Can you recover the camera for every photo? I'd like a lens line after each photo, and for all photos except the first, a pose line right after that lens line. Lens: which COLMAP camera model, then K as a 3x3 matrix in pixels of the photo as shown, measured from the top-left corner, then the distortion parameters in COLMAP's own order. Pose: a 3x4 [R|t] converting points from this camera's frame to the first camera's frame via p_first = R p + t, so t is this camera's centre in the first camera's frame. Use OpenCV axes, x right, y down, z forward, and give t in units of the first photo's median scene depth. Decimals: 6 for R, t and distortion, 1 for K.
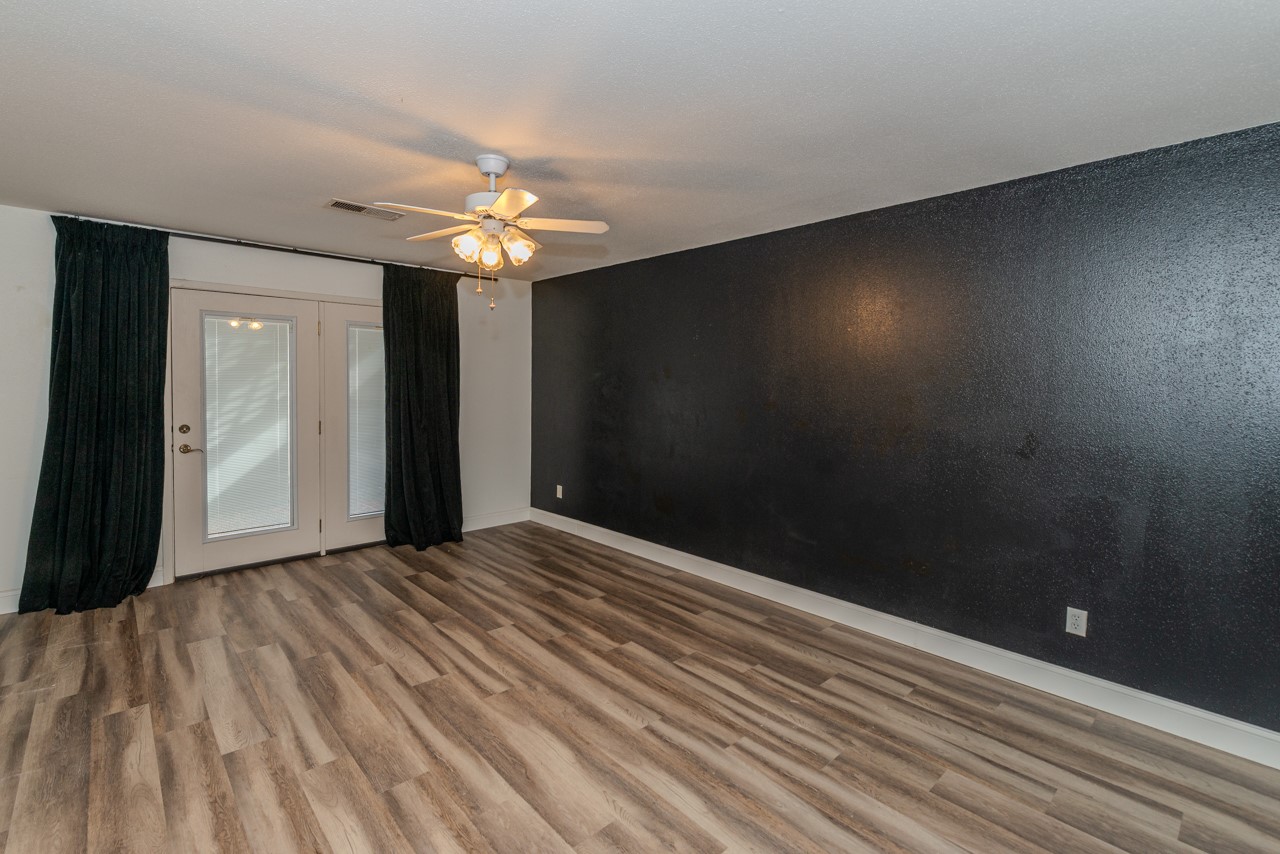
lens RADIAL K [[560.3, 0, 627.2], [0, 560.3, 407.1], [0, 0, 1]] dist [0.002050, -0.000126]
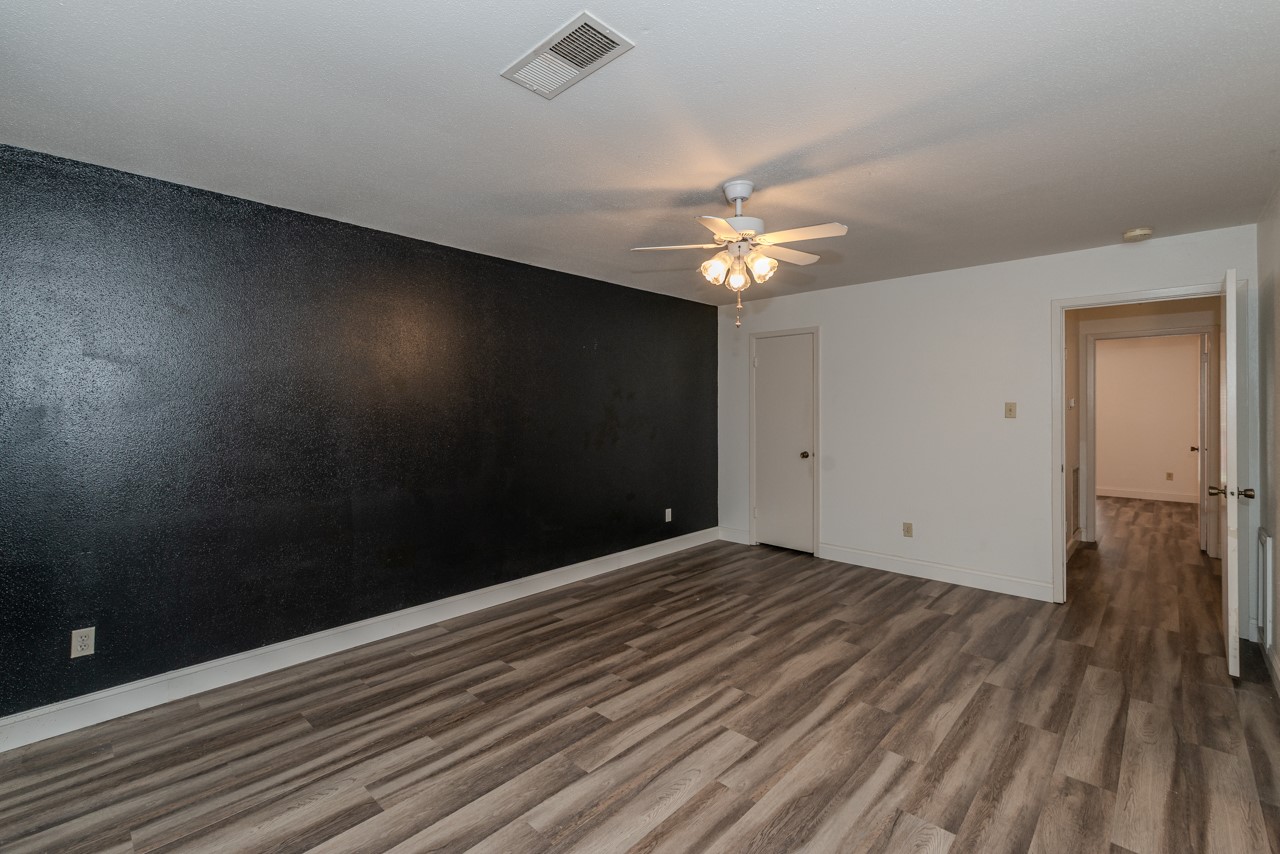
lens RADIAL K [[560.3, 0, 627.2], [0, 560.3, 407.1], [0, 0, 1]] dist [0.002050, -0.000126]
pose [[-0.051017, -0.010791, 0.998639, -1.196611], [0.044666, 0.998916, 0.013076, -0.048791], [-0.997698, 0.045272, -0.050480, 1.173507]]
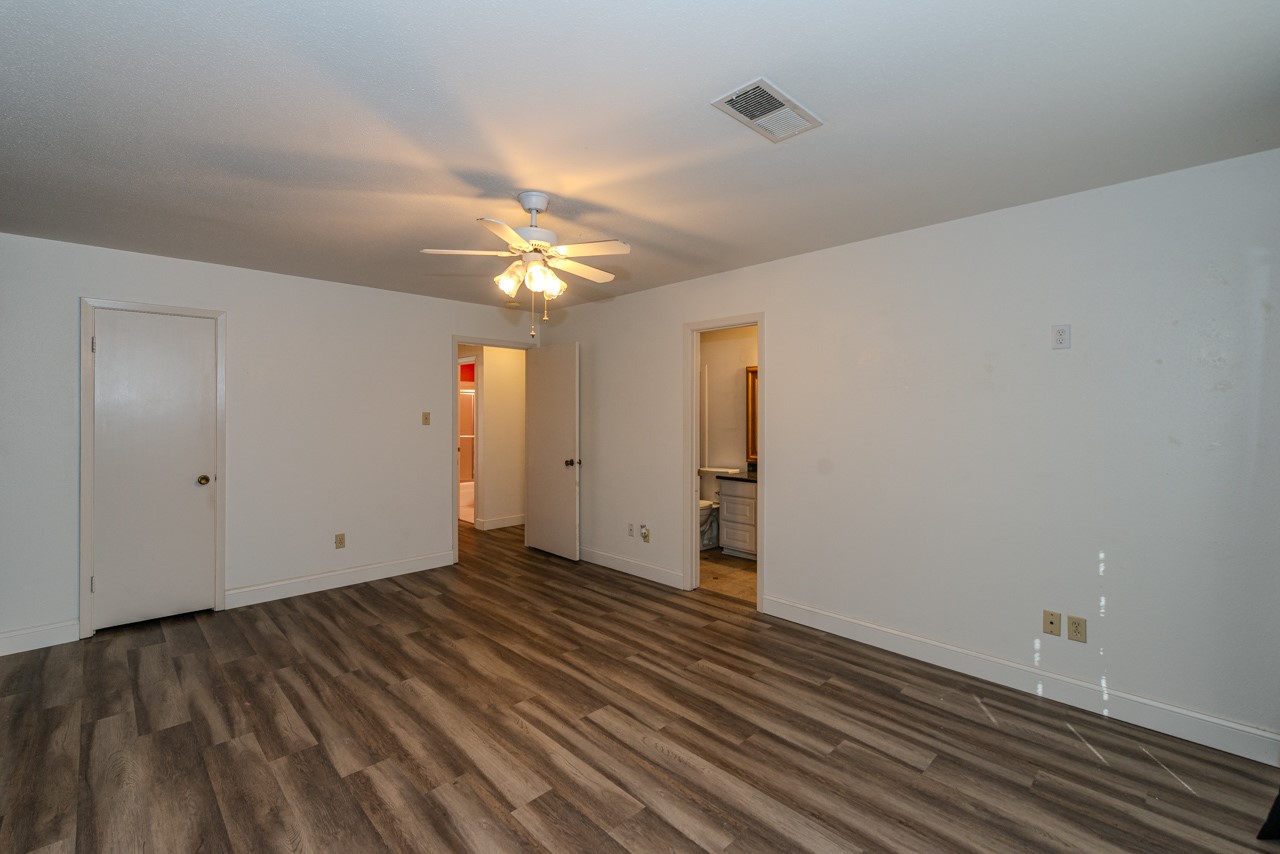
lens RADIAL K [[560.3, 0, 627.2], [0, 560.3, 407.1], [0, 0, 1]] dist [0.002050, -0.000126]
pose [[-0.999802, -0.012165, -0.015777, -0.378223], [-0.012639, 0.999461, 0.030314, -0.079751], [0.015400, 0.030507, -0.999416, 1.931134]]
